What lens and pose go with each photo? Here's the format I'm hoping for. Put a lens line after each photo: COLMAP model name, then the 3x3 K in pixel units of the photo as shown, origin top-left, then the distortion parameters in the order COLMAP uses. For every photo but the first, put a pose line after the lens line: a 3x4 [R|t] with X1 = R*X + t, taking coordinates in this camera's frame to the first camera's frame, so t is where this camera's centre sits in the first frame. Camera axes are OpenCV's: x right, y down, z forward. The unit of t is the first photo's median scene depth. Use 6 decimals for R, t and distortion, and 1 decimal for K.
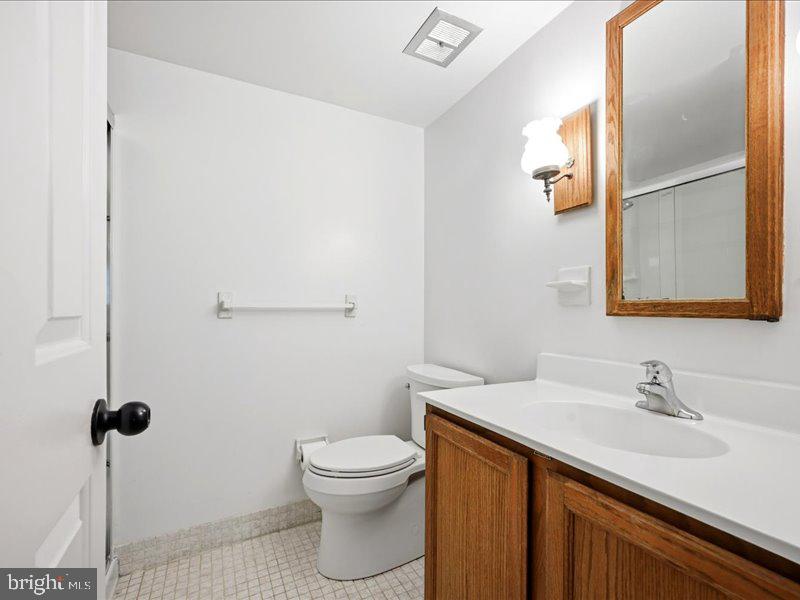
lens RADIAL K [[365.0, 0, 400.9], [0, 365.0, 307.6], [0, 0, 1]] dist [0.003961, 0.000844]
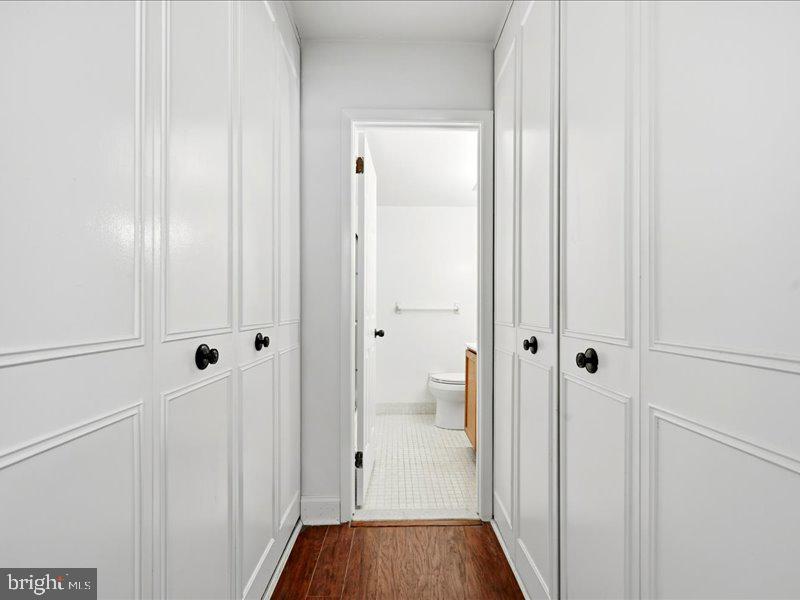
lens RADIAL K [[365.0, 0, 398.1], [0, 365.0, 307.4], [0, 0, 1]] dist [0.003961, 0.000844]
pose [[0.901359, 0.002399, -0.433066, 0.477012], [-0.001941, 0.999997, 0.001500, -0.012420], [0.433068, -0.000512, 0.901361, -1.002751]]
